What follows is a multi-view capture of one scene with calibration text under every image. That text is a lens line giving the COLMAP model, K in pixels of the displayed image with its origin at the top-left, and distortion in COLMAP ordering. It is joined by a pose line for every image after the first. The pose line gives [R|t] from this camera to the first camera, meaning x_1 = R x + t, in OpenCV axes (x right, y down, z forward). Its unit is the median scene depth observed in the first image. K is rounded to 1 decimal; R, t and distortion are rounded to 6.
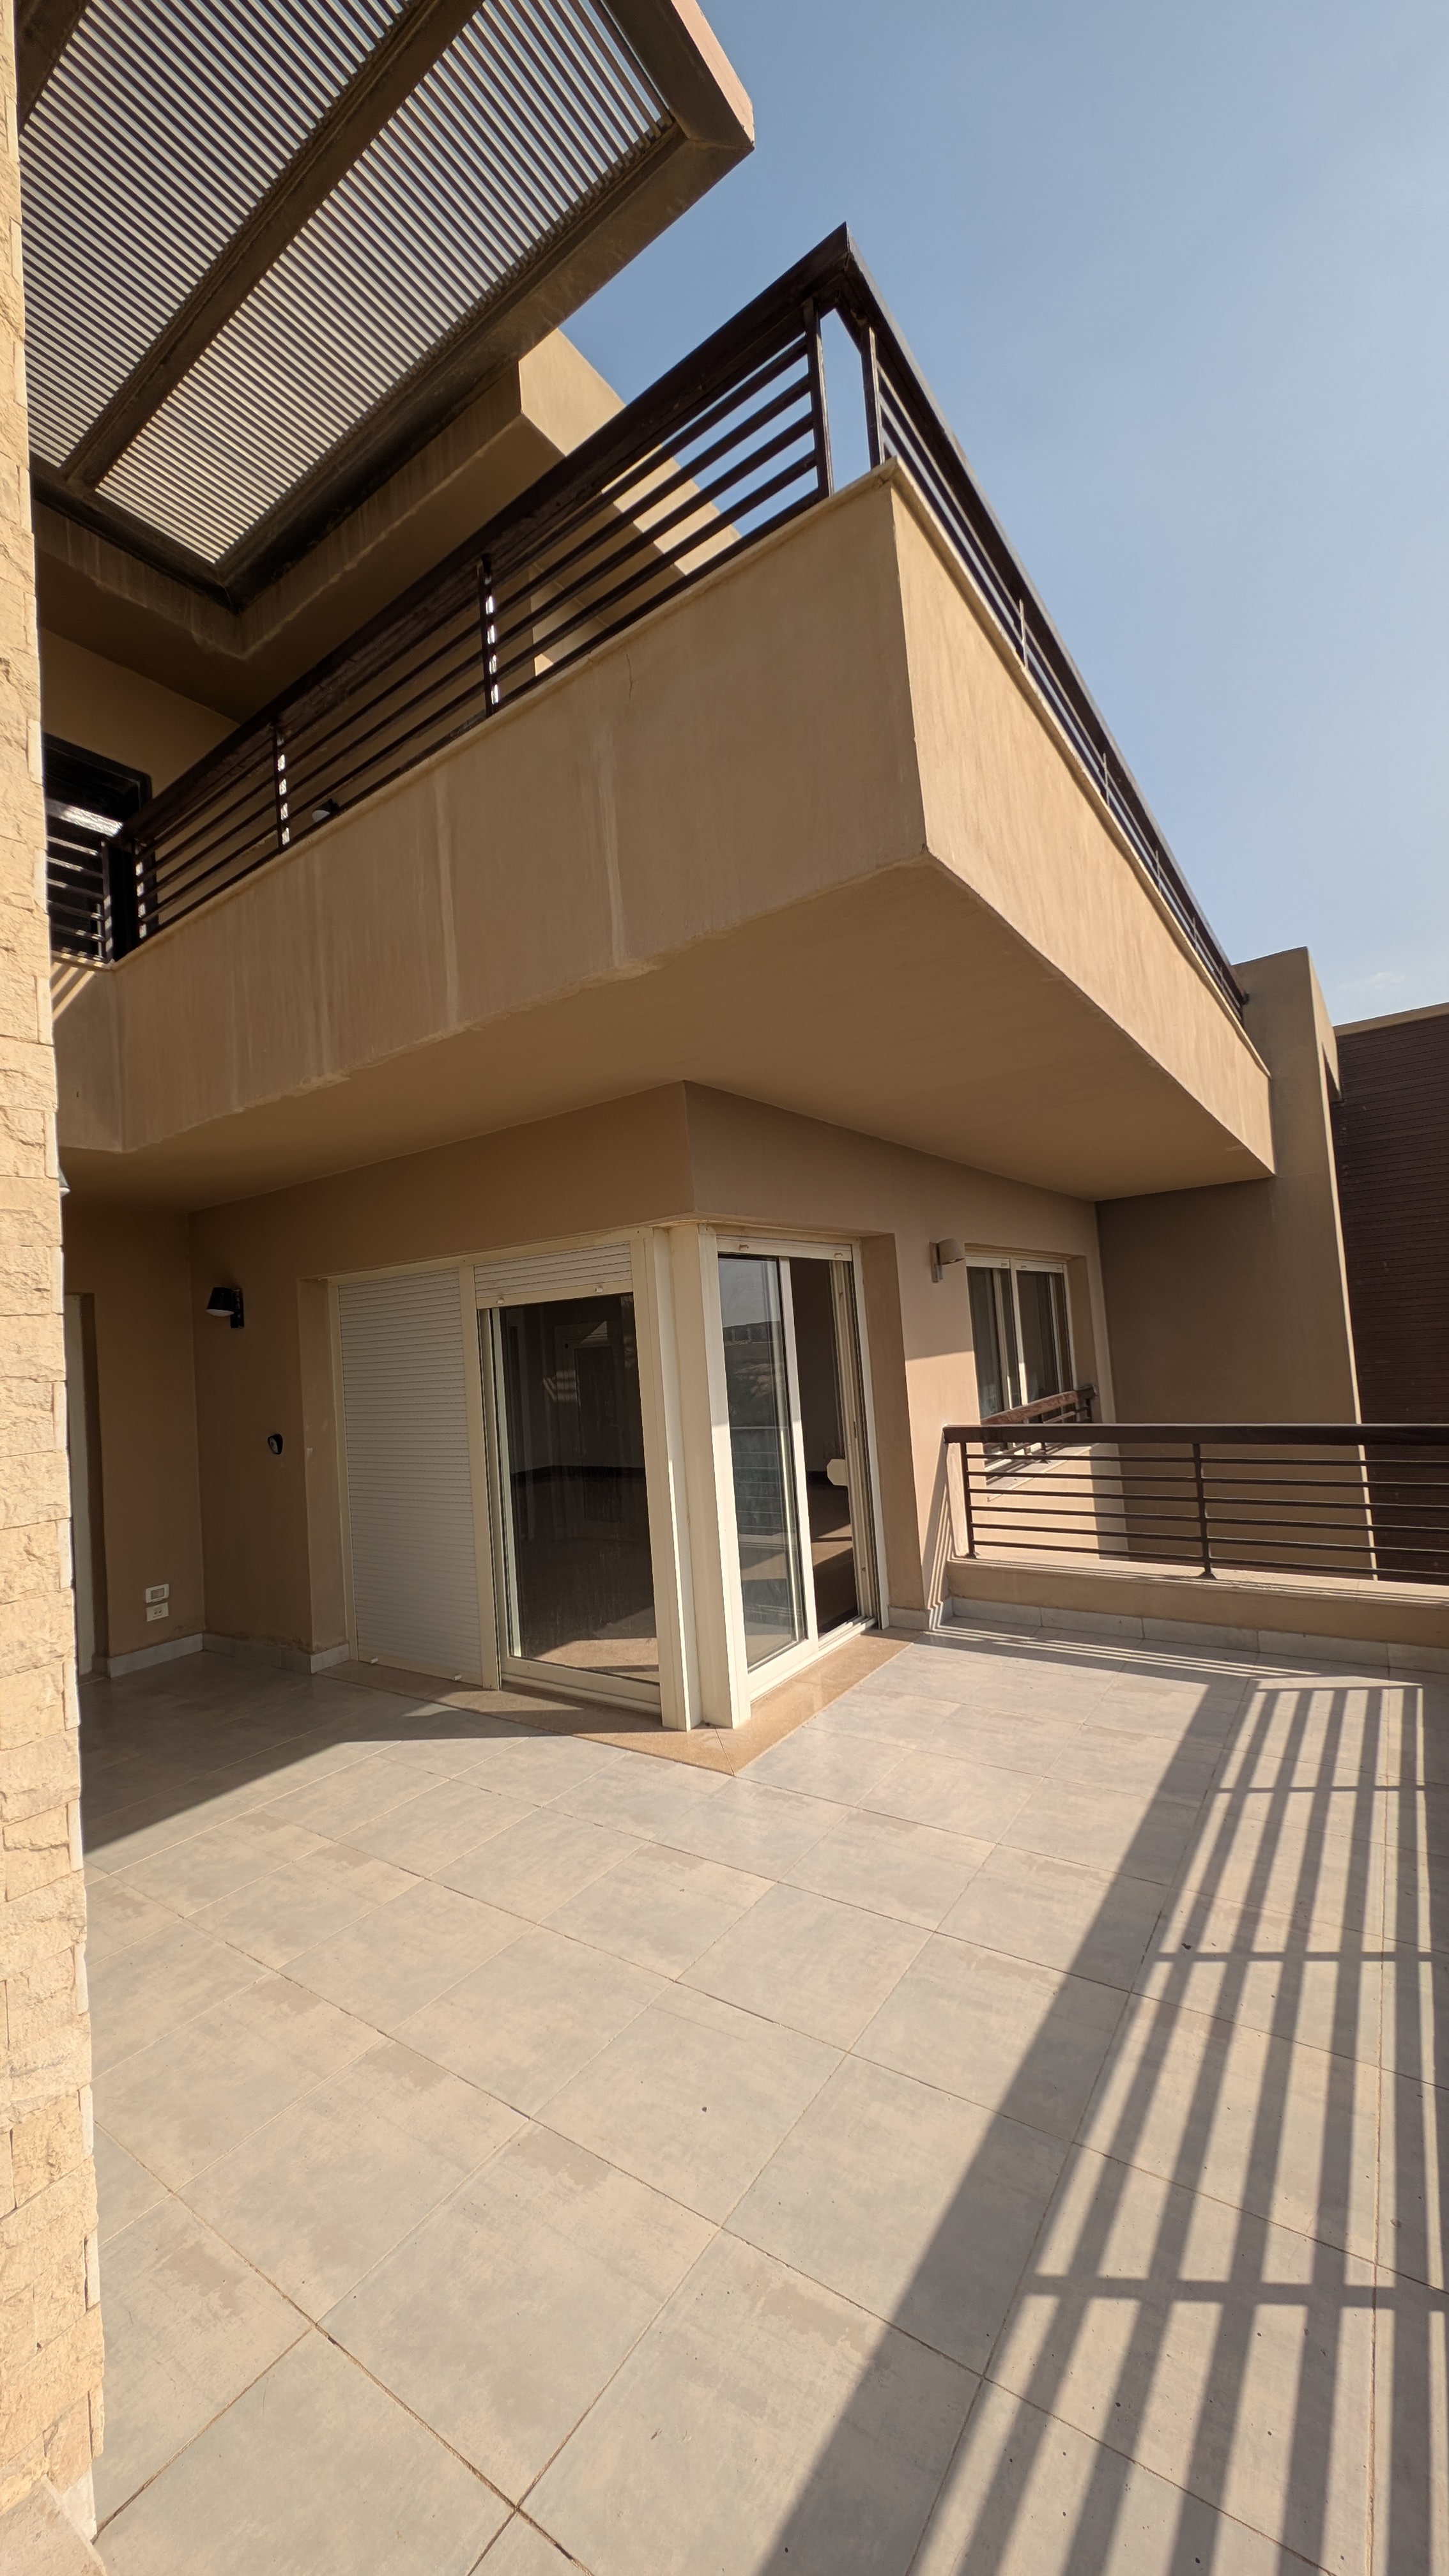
lens RADIAL K [[964.0, 0, 729.9], [0, 964.0, 1284.9], [0, 0, 1]] dist [0.011776, -0.004324]
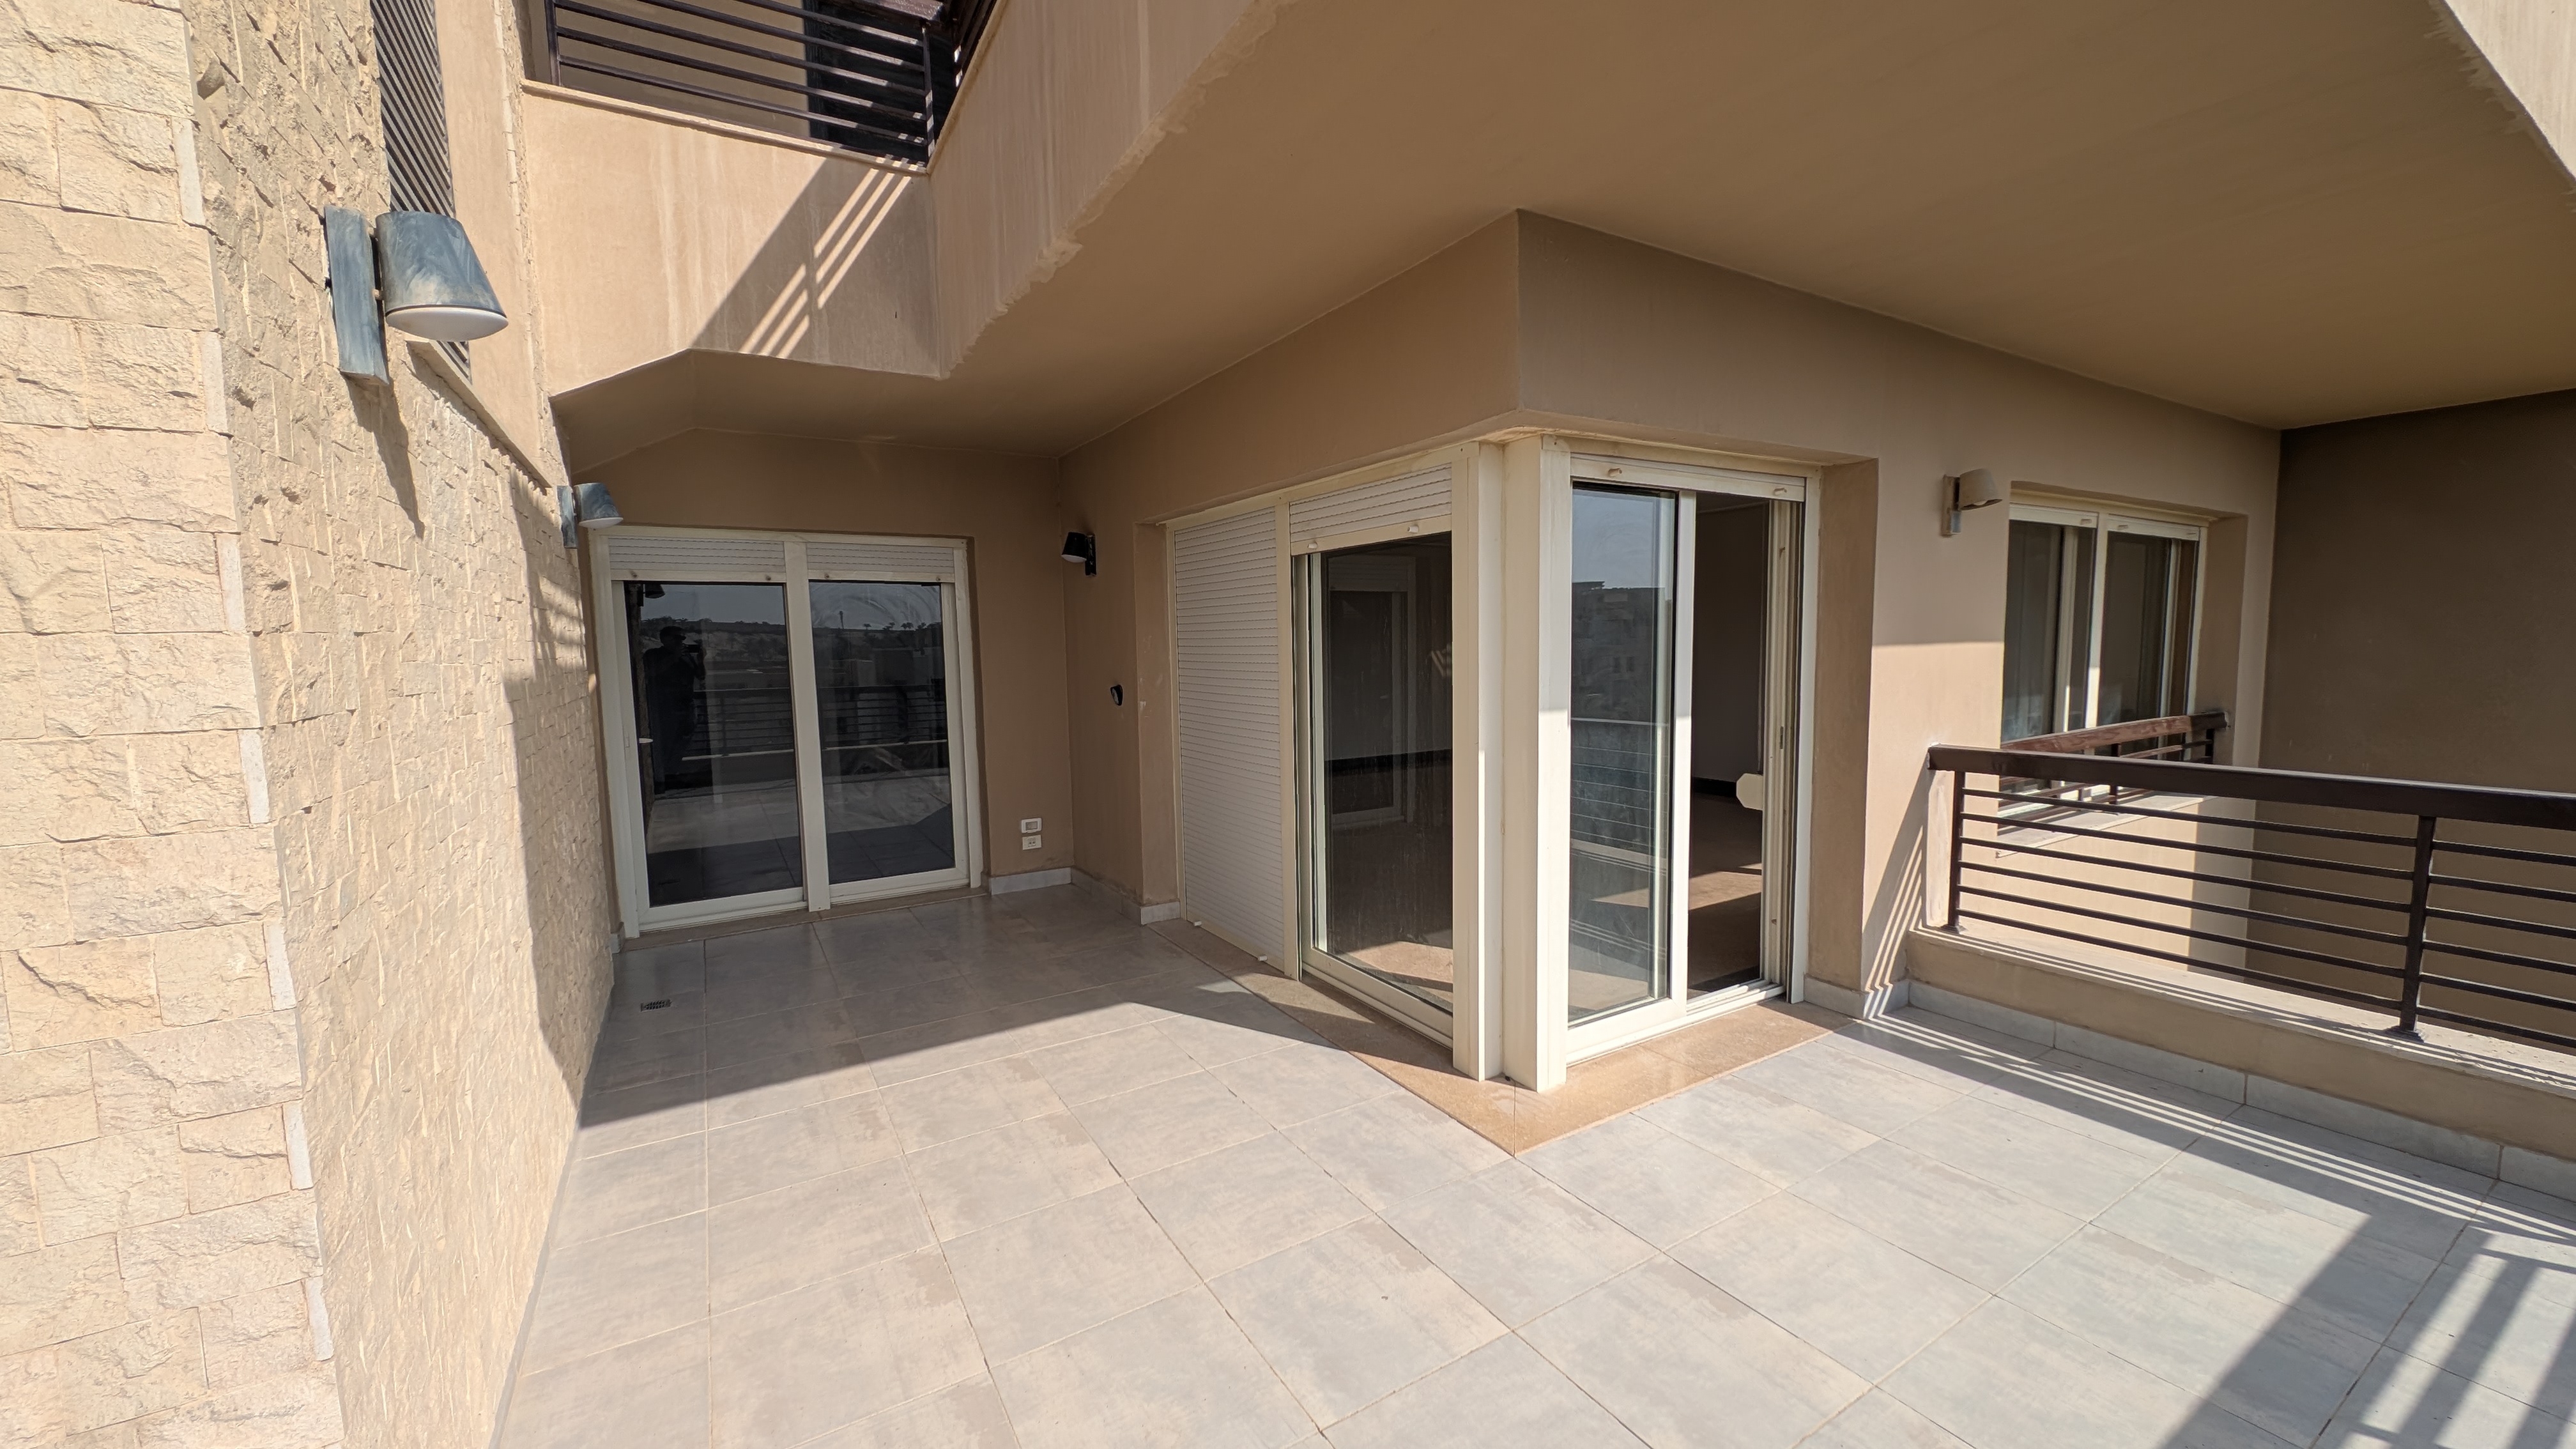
lens RADIAL K [[964.0, 0, 1286.1], [0, 964.0, 723.8], [0, 0, 1]] dist [0.011776, -0.004324]
pose [[0.911521, 0.090563, -0.401158, 0.113694], [-0.025299, 0.985953, 0.165098, 0.039597], [0.410475, -0.140342, 0.901007, 0.263750]]
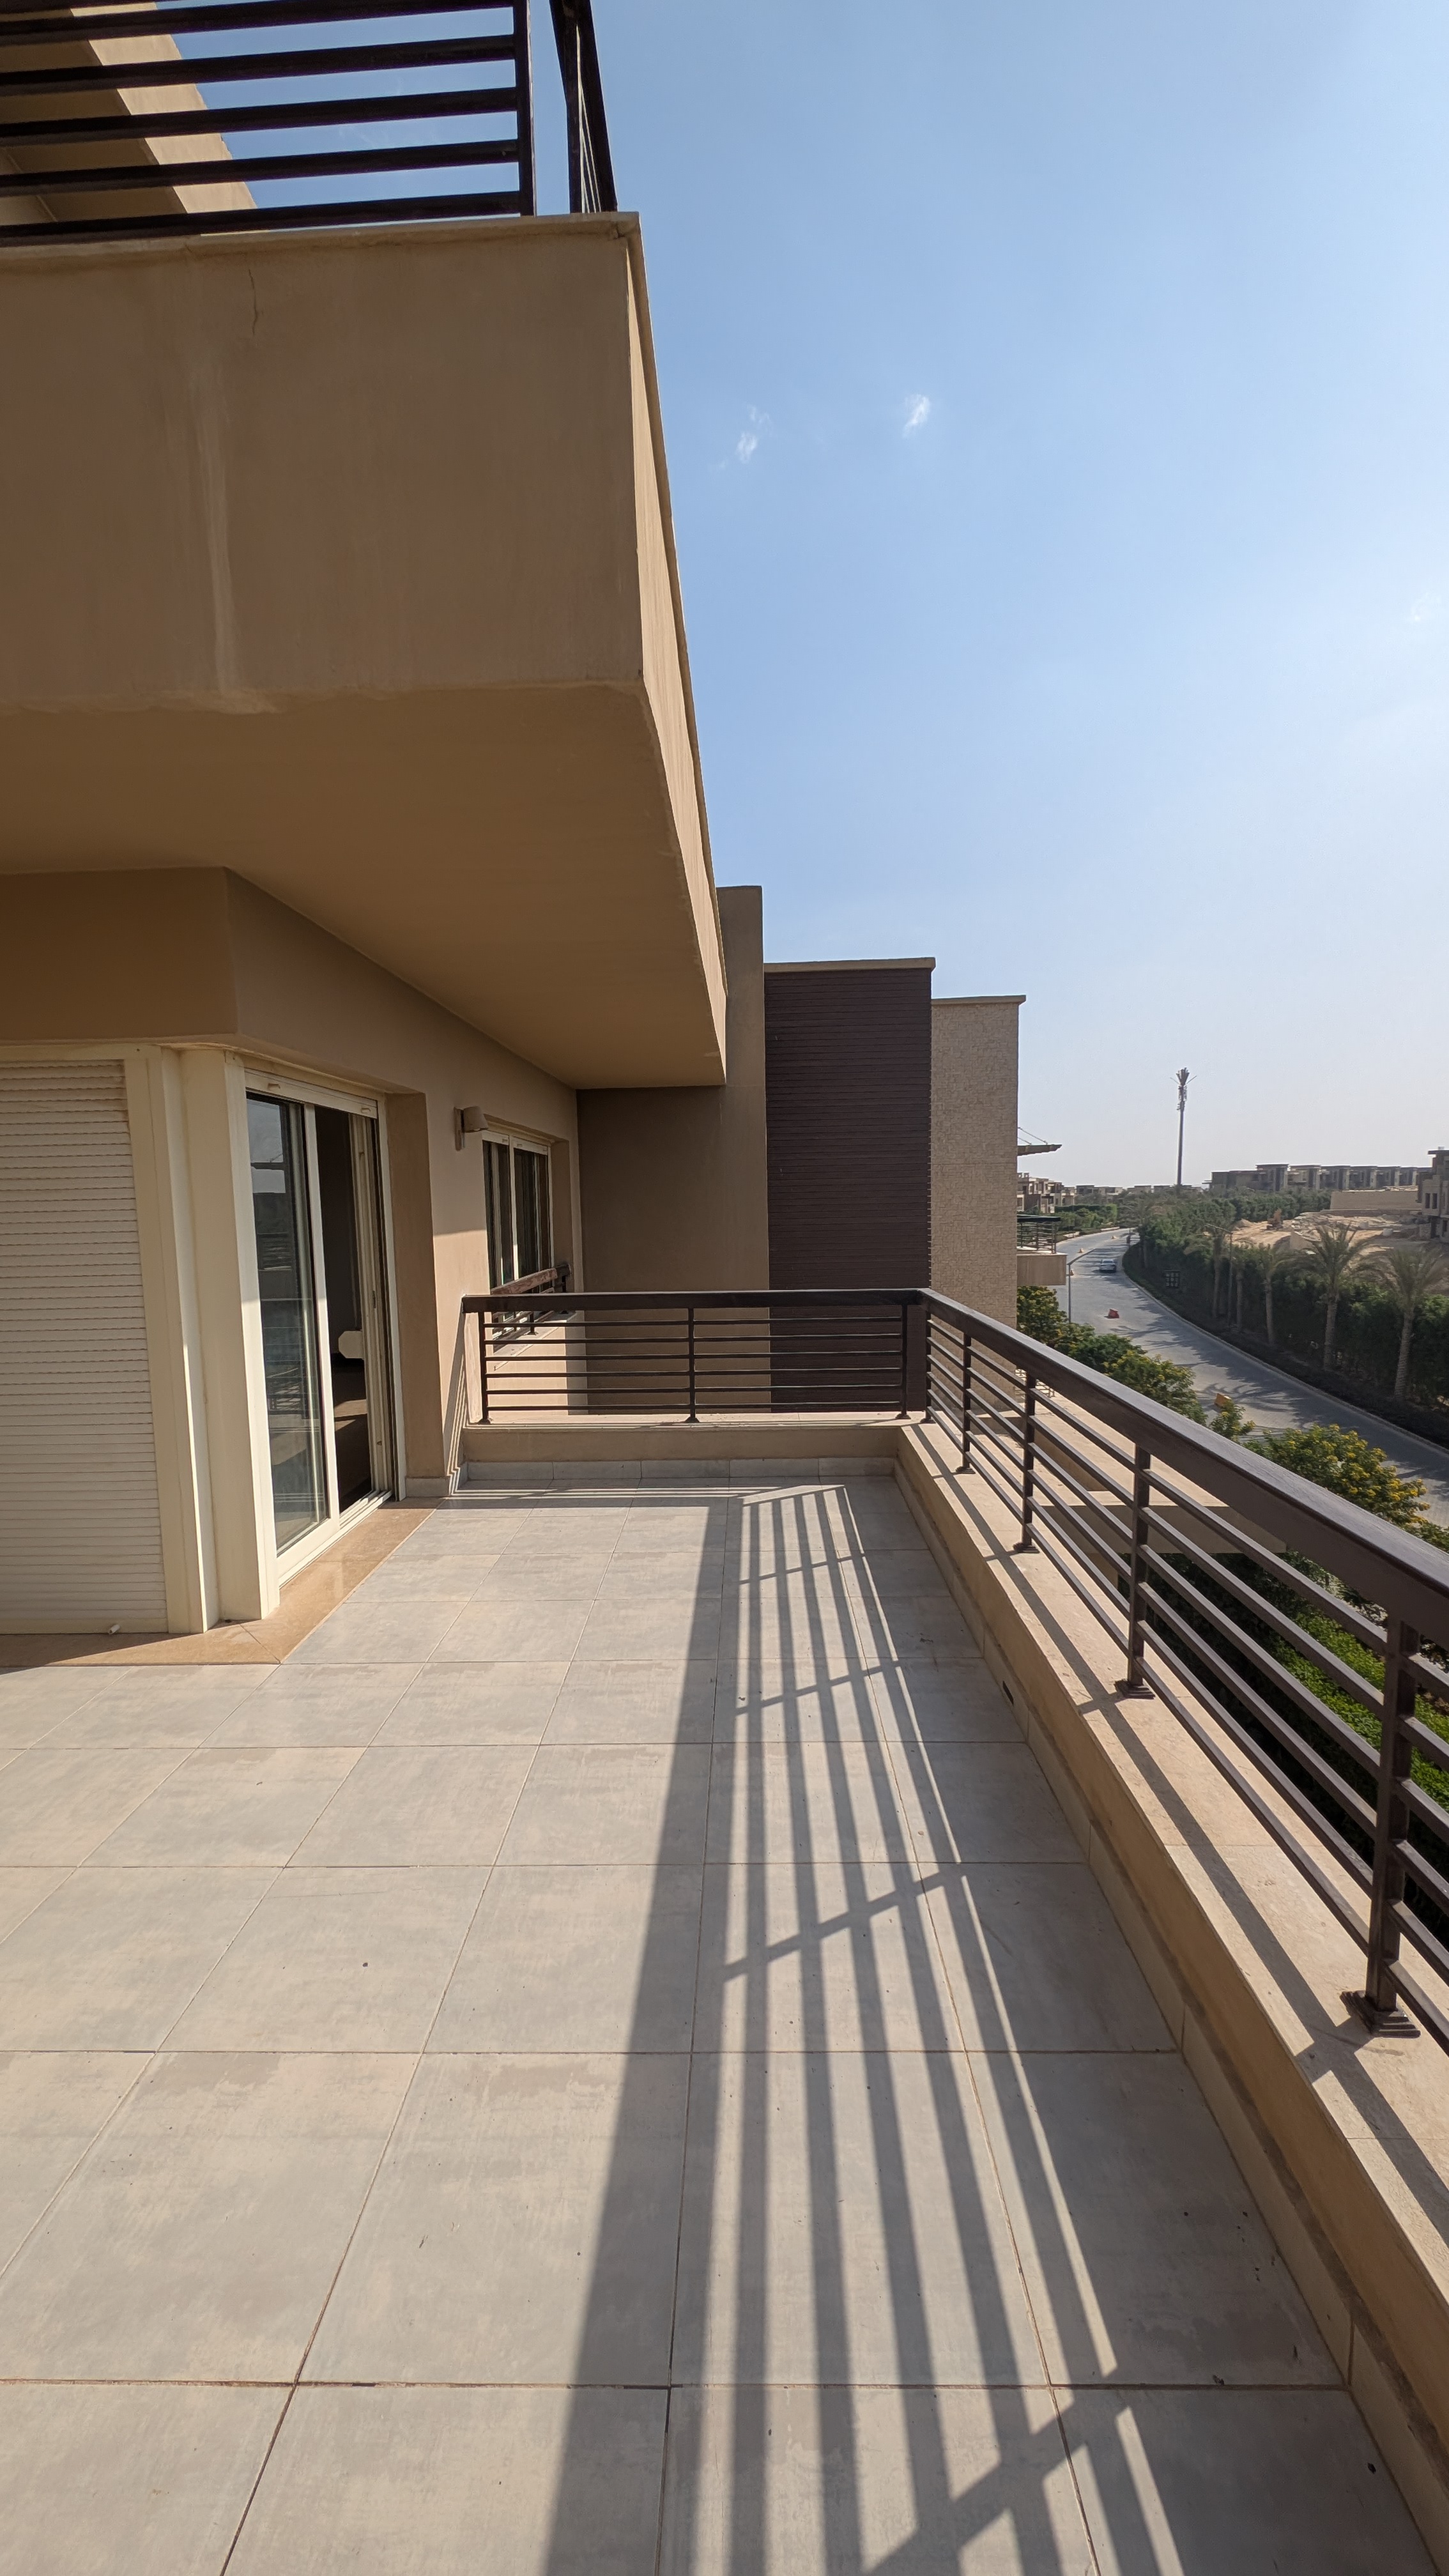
lens RADIAL K [[964.0, 0, 726.3], [0, 964.0, 1284.8], [0, 0, 1]] dist [0.011776, -0.004324]
pose [[0.834974, 0.004245, 0.550272, -0.145012], [-0.068067, 0.993088, 0.095623, 0.032023], [-0.546063, -0.117298, 0.829492, 0.043873]]
